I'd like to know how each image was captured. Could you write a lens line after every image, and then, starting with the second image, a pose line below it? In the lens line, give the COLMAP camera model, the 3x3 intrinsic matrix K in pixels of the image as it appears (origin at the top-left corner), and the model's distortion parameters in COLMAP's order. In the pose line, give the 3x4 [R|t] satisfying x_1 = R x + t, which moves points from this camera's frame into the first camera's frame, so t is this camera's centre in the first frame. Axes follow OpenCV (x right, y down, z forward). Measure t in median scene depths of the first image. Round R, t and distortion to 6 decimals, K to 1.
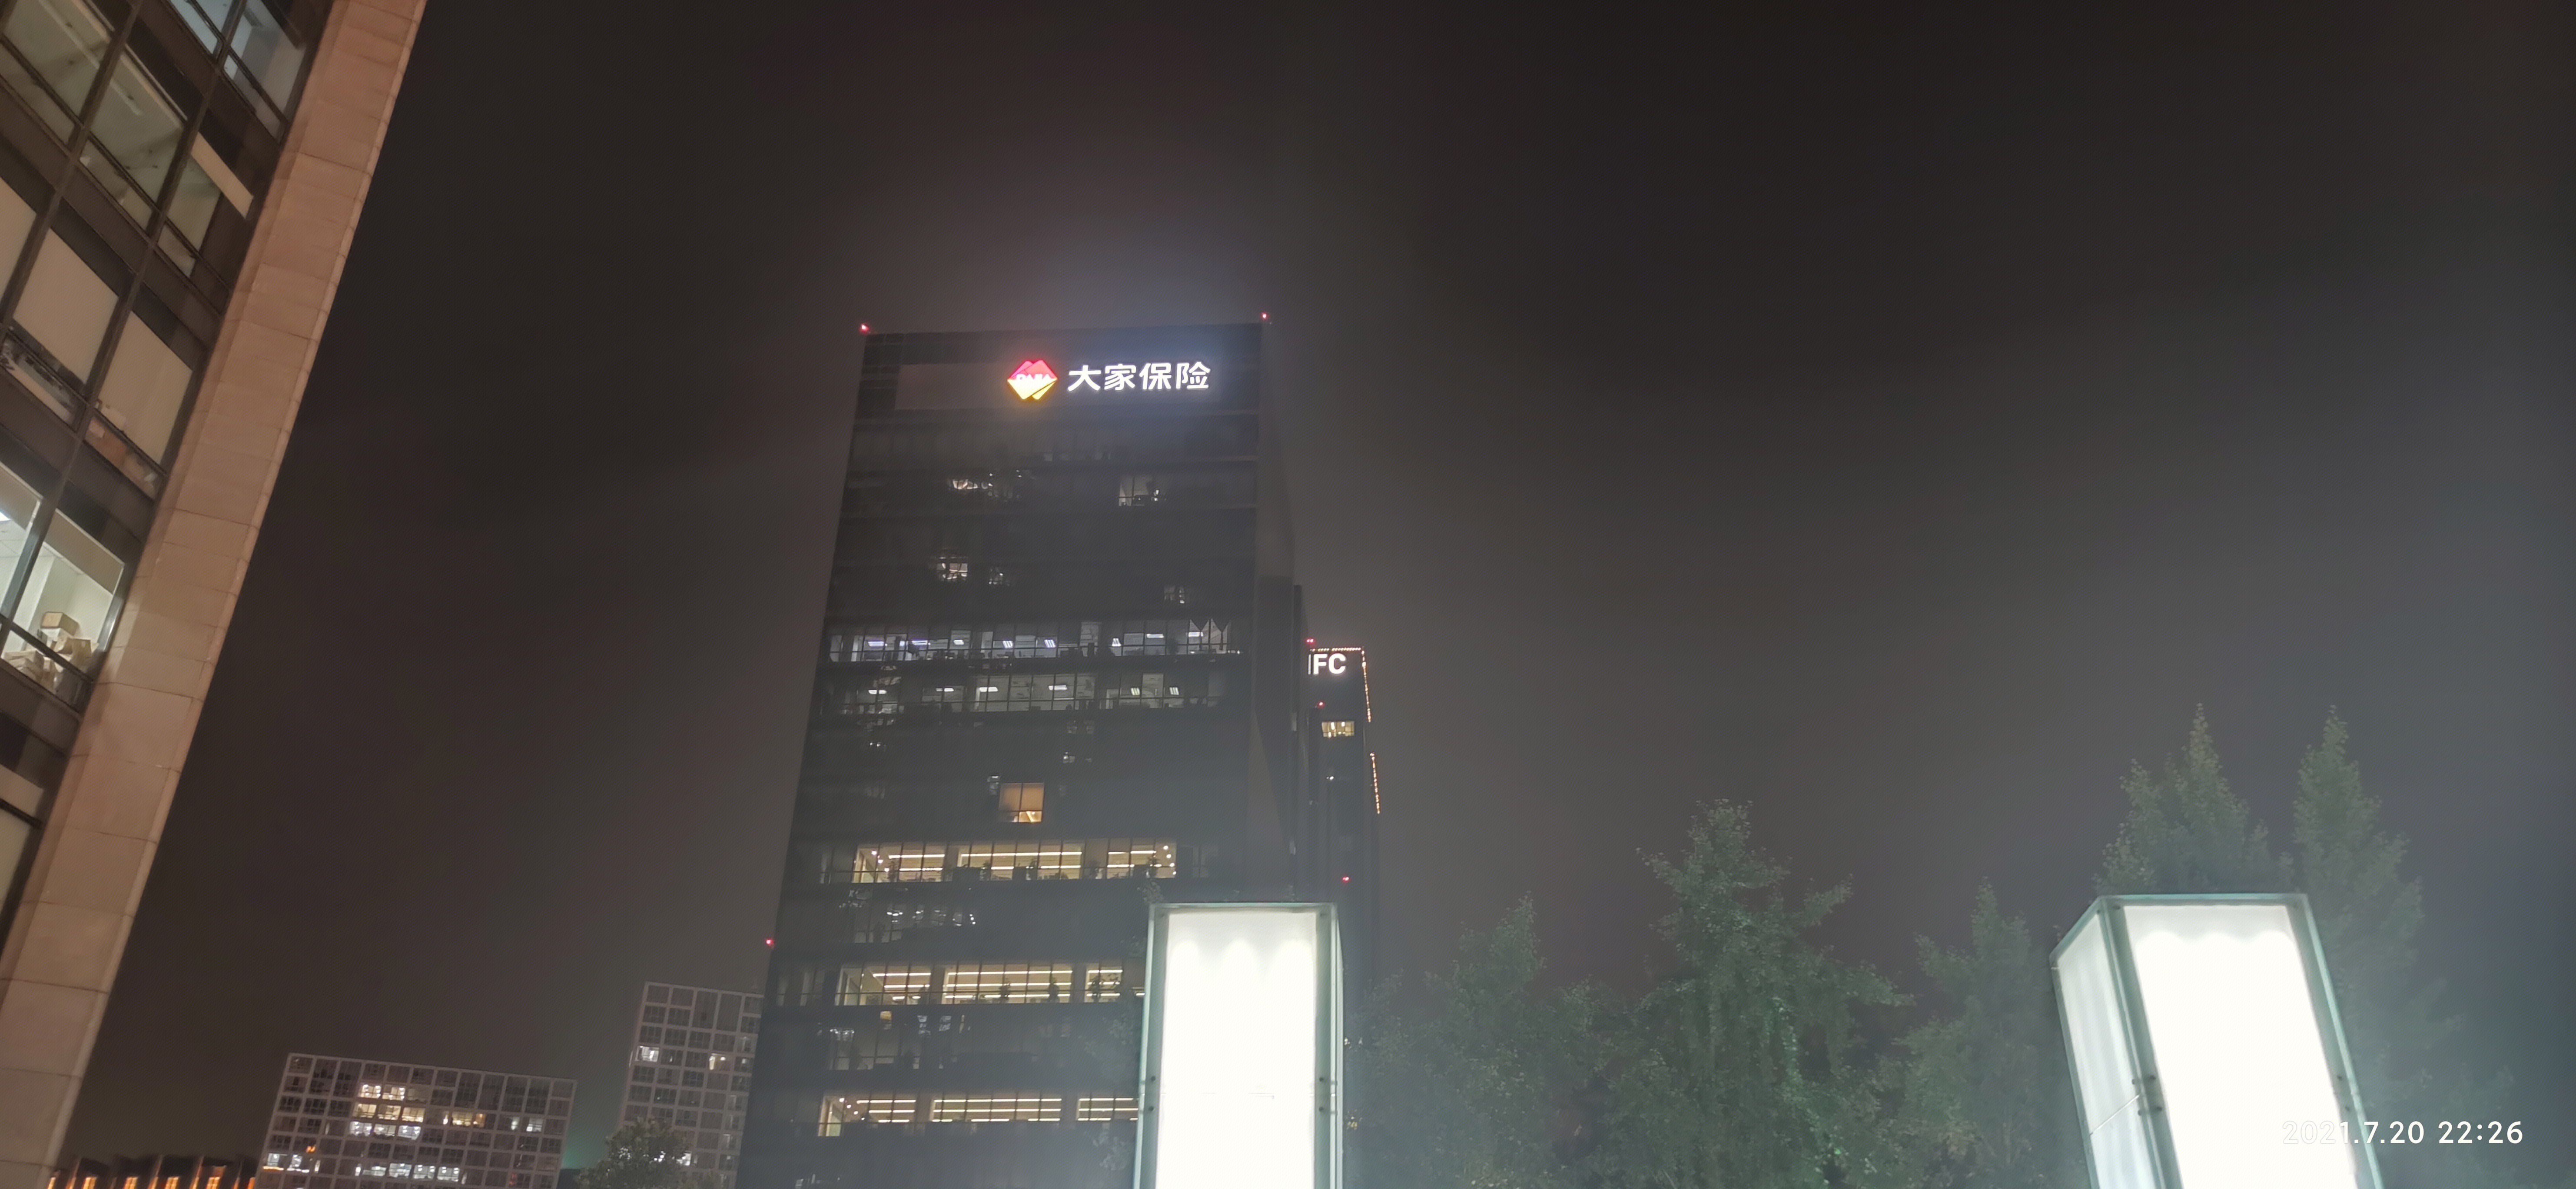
lens RADIAL K [[1881.4, 0, 1288.0], [0, 1881.4, 594.5], [0, 0, 1]] dist [0.000922, -0.000280]
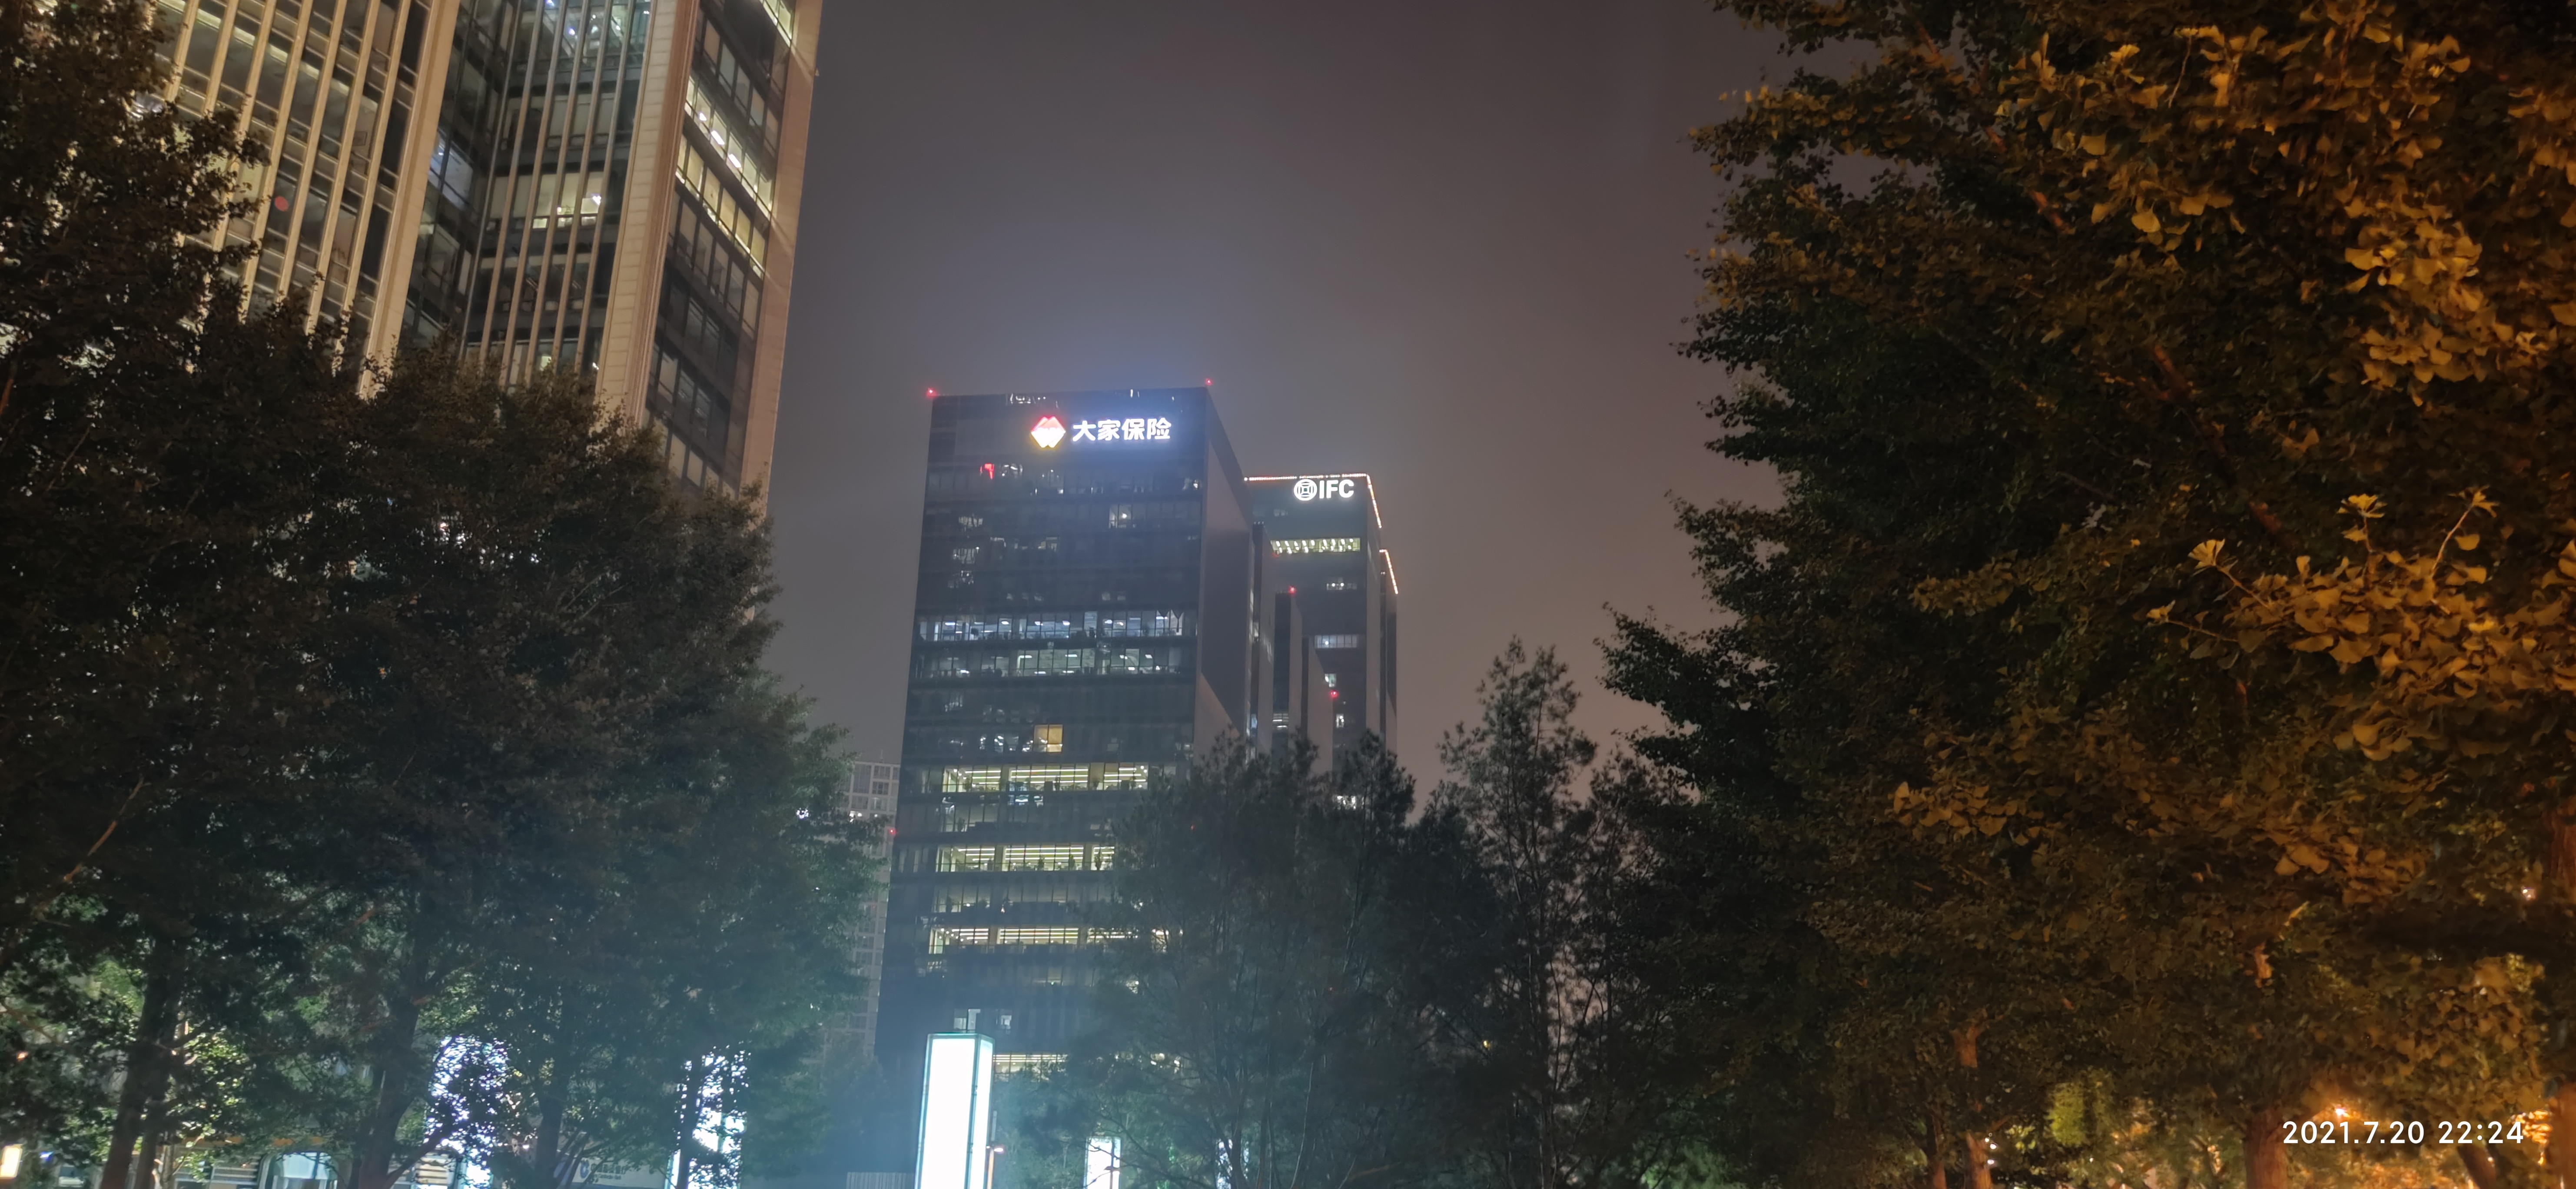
lens RADIAL K [[1881.4, 0, 1288.0], [0, 1881.4, 594.5], [0, 0, 1]] dist [0.000922, -0.000280]
pose [[0.998236, -0.014983, -0.057454, 0.141697], [0.024764, 0.984519, 0.173520, -0.262858], [0.053965, -0.174637, 0.983153, -0.473067]]
